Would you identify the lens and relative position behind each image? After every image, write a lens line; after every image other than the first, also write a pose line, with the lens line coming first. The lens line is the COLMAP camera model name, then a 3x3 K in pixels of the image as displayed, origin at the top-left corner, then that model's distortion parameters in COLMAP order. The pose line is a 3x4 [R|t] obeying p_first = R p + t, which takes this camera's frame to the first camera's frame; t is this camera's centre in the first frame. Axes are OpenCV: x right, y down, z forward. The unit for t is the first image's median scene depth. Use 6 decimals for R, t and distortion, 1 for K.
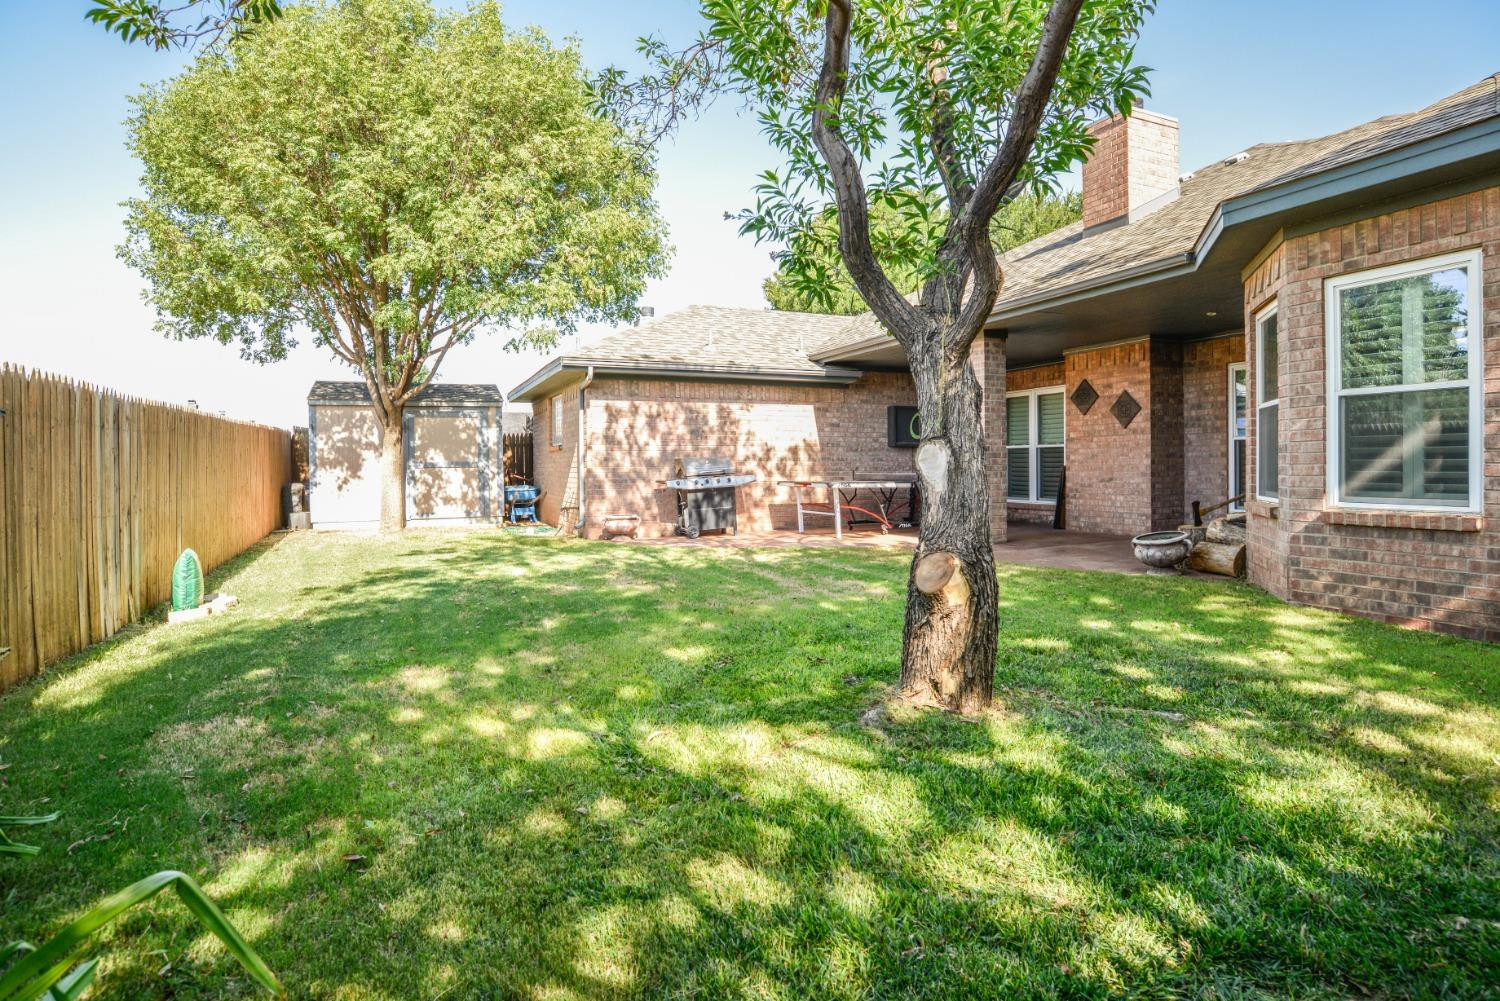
lens RADIAL K [[810.3, 0, 748.2], [0, 810.3, 472.2], [0, 0, 1]] dist [-0.065262, 0.023854]
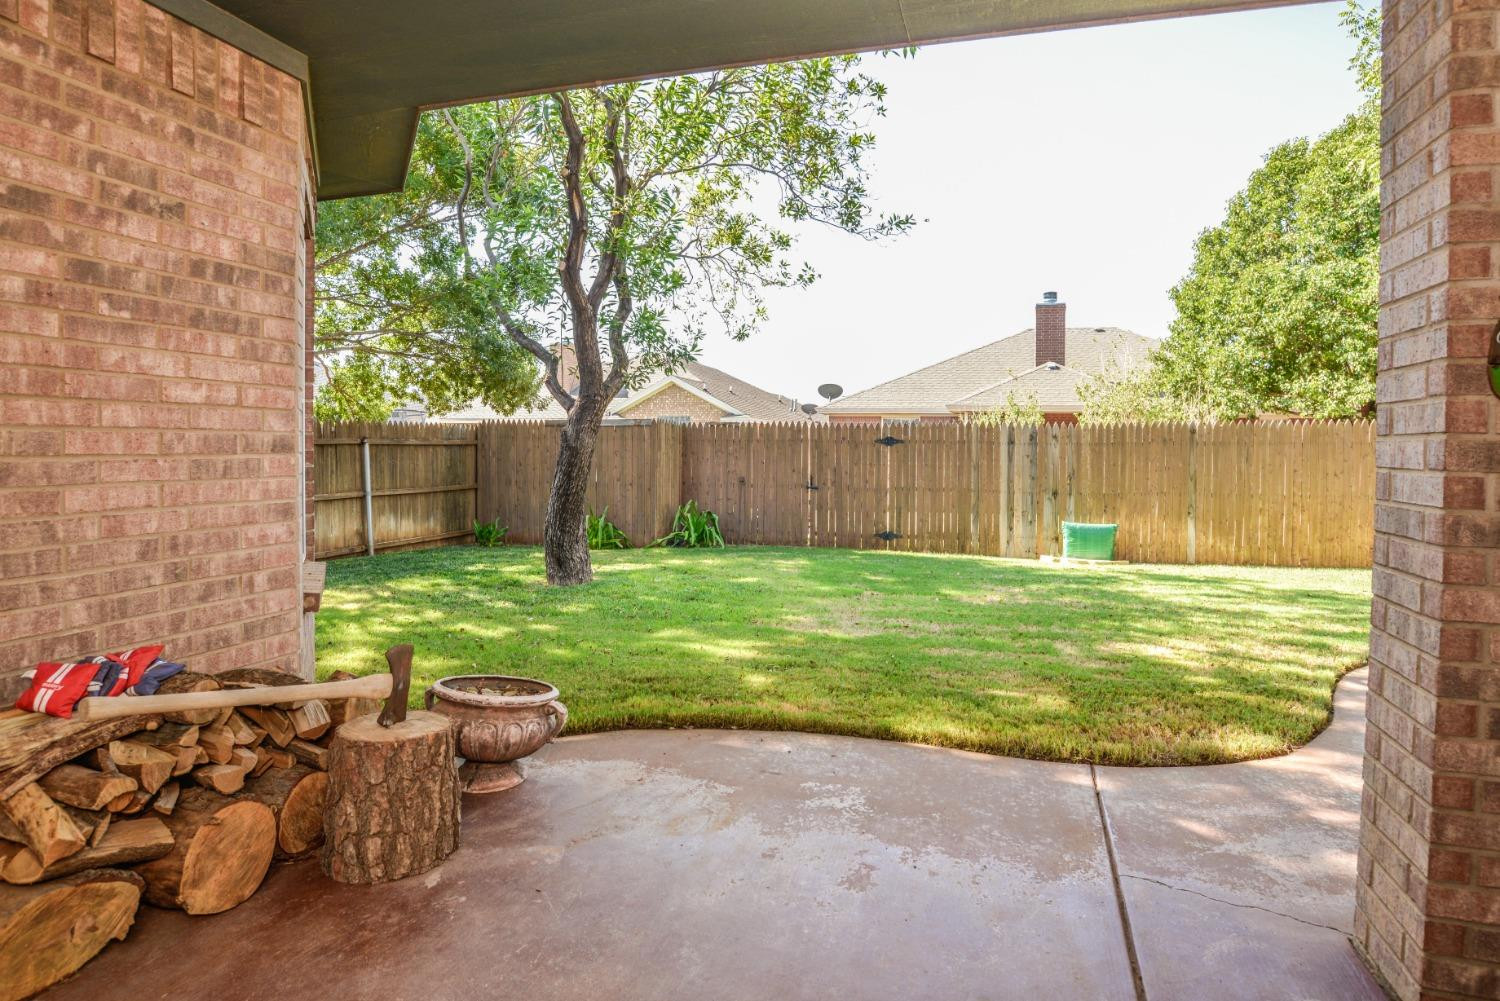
lens RADIAL K [[784.2, 0, 757.3], [0, 784.2, 474.9], [0, 0, 1]] dist [-0.062430, 0.019651]
pose [[-0.681738, 0.028426, -0.731044, 0.817375], [-0.012681, 0.998636, 0.050656, -0.061366], [0.731487, 0.043804, -0.680447, 1.595388]]
